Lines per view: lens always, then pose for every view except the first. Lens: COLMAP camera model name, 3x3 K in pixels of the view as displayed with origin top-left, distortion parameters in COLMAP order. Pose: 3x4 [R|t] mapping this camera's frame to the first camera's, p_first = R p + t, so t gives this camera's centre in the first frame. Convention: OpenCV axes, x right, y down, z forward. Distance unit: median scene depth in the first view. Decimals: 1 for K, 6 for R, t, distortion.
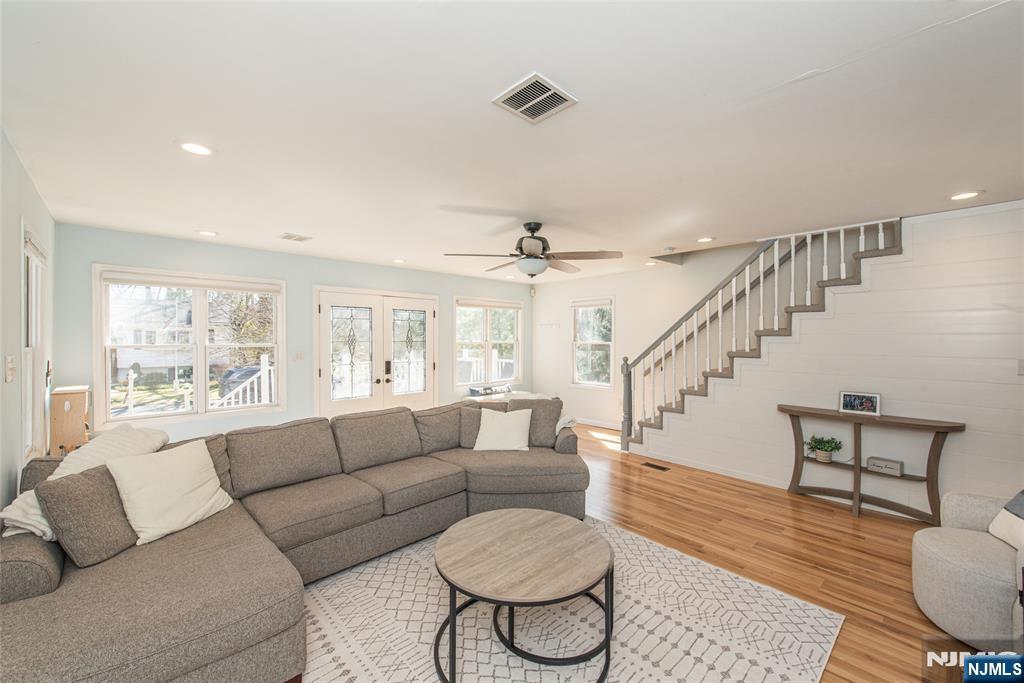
lens RADIAL K [[406.3, 0, 513.4], [0, 406.3, 346.4], [0, 0, 1]] dist [-0.019642, -0.000363]
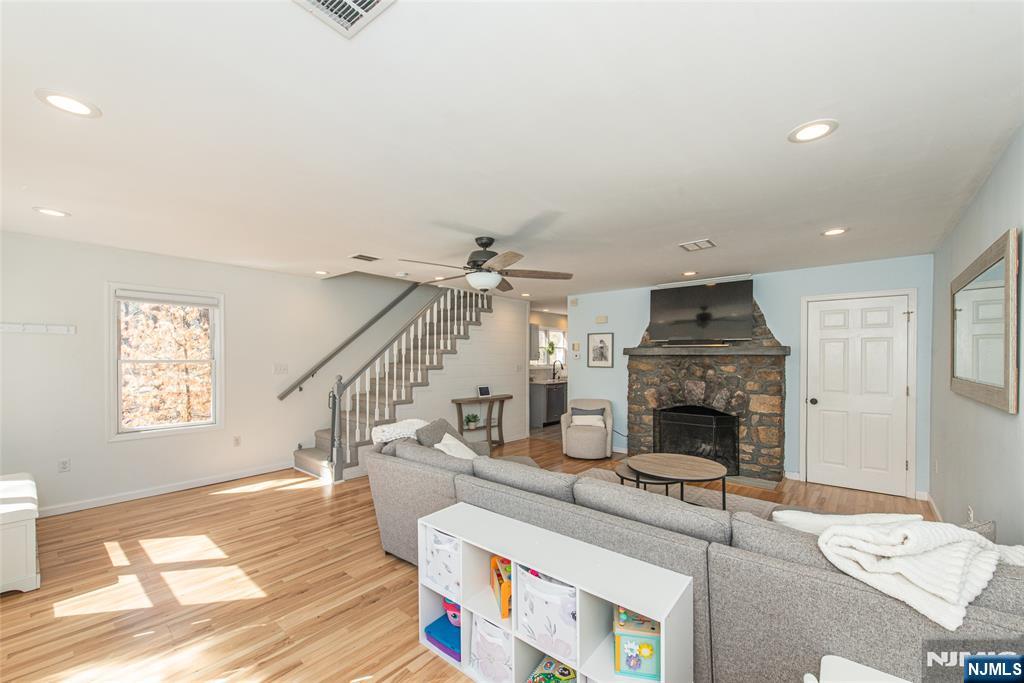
lens RADIAL K [[406.3, 0, 513.4], [0, 406.3, 346.4], [0, 0, 1]] dist [-0.019642, -0.000363]
pose [[-0.122608, 0.023008, 0.992188, -0.943742], [0.003113, 0.999735, -0.022798, -0.018613], [-0.992450, 0.000293, -0.122648, 1.051080]]
